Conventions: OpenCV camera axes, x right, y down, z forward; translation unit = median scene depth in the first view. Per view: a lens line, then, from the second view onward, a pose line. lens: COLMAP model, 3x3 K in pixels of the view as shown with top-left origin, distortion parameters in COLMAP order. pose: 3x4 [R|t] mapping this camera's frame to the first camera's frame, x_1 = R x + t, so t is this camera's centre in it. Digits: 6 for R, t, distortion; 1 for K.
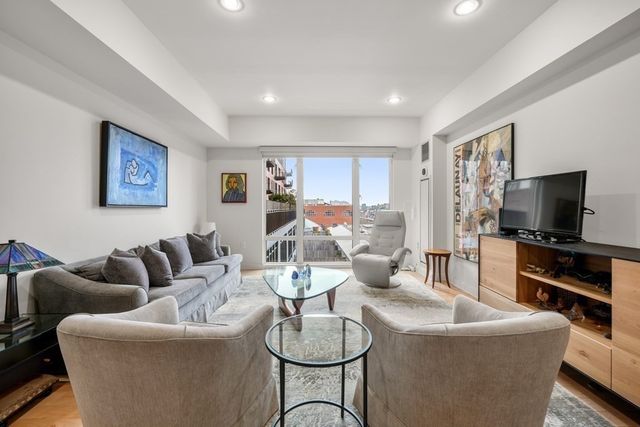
lens RADIAL K [[272.6, 0, 319.4], [0, 272.6, 210.2], [0, 0, 1]] dist [-0.001437, -0.000199]
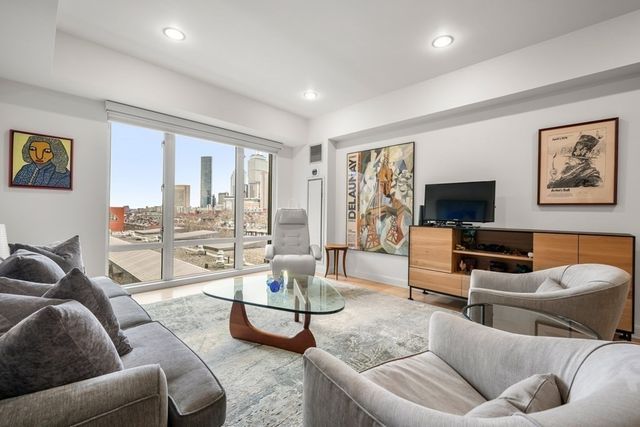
lens RADIAL K [[272.6, 0, 319.7], [0, 272.6, 213.6], [0, 0, 1]] dist [-0.001437, -0.000199]
pose [[0.709022, 0.010904, 0.705102, -0.403559], [-0.009260, 0.999938, -0.006152, 0.030041], [-0.705125, -0.002167, 0.709079, 0.283115]]
